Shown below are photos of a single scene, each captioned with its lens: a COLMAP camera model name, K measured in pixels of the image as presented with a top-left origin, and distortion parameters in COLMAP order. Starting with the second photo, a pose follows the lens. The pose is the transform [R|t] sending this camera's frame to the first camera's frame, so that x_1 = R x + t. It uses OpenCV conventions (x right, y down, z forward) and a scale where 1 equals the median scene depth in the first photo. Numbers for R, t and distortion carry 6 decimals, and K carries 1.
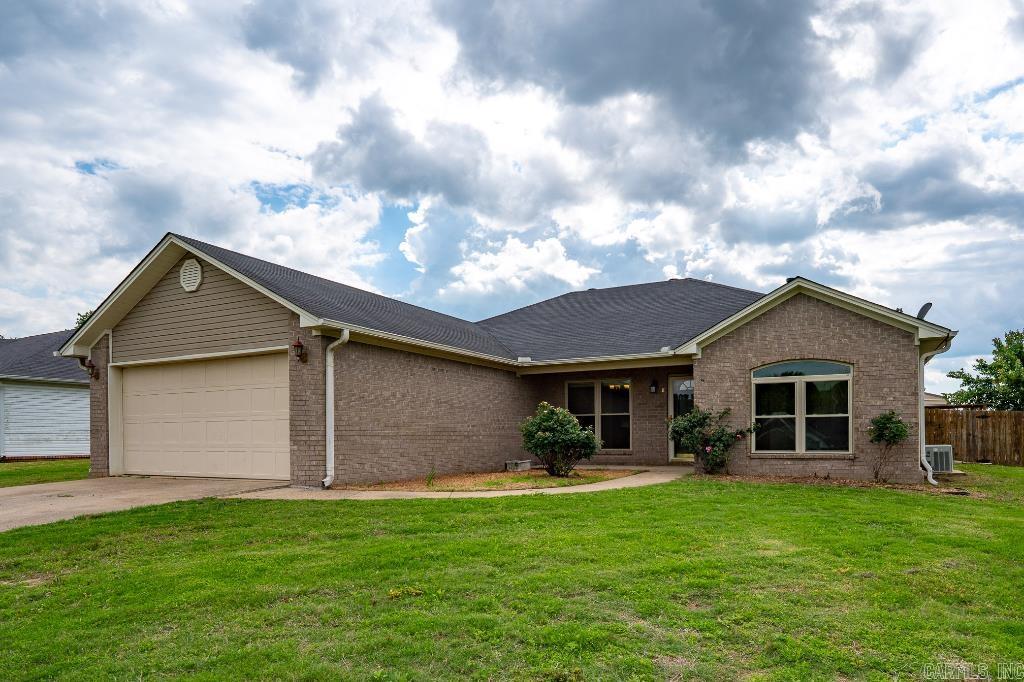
lens RADIAL K [[424.8, 0, 538.3], [0, 424.8, 356.4], [0, 0, 1]] dist [0.000100, 0.000055]
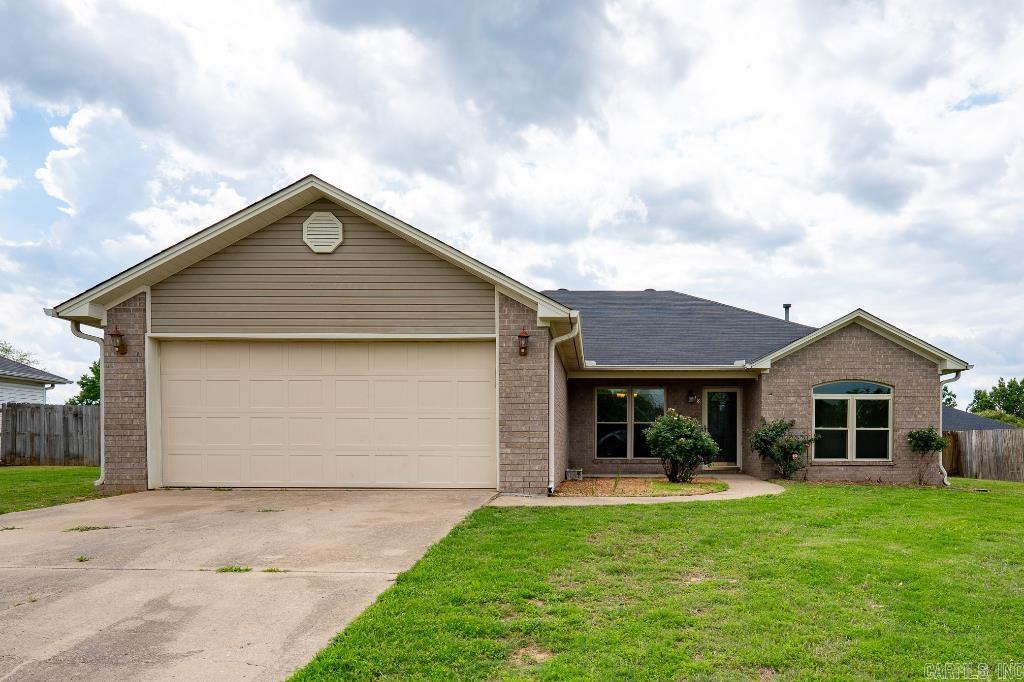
lens RADIAL K [[482.5, 0, 511.5], [0, 482.5, 364.7], [0, 0, 1]] dist [-0.000293, 0.000013]
pose [[0.950210, 0.063597, 0.305052, -0.679811], [-0.068073, 0.997672, 0.004049, 0.024208], [-0.304084, -0.024613, 0.952327, 0.034454]]
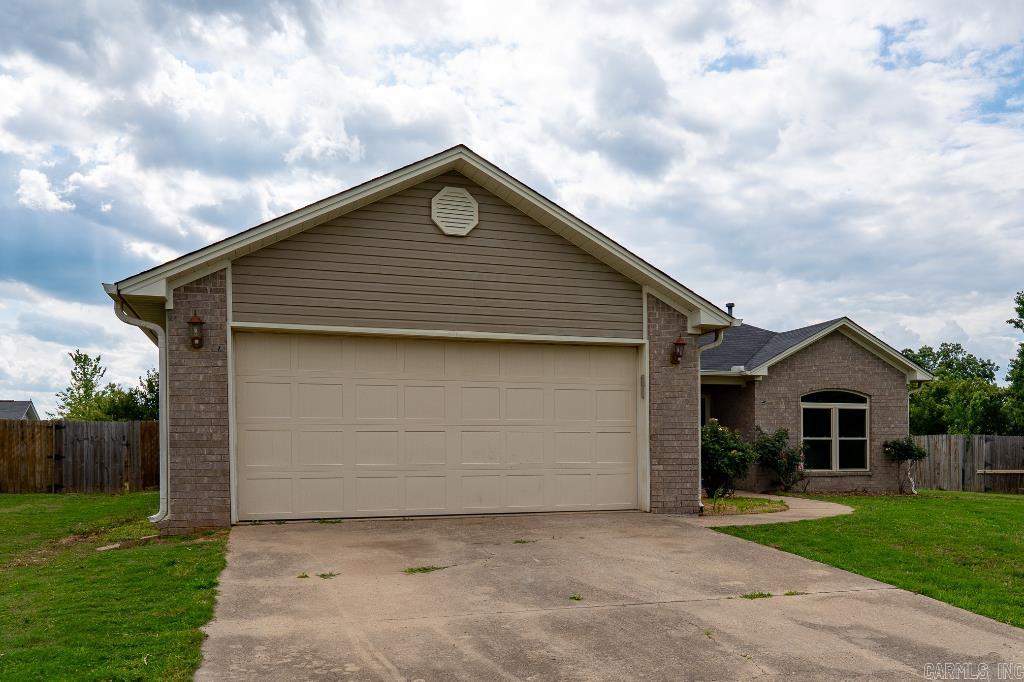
lens RADIAL K [[620.9, 0, 409.8], [0, 620.9, 342.0], [0, 0, 1]] dist [-0.000489, -0.001059]
pose [[0.846533, 0.098842, 0.523080, -1.248681], [-0.096760, 0.994813, -0.031389, 0.045784], [-0.523469, -0.024041, 0.851705, 0.188468]]
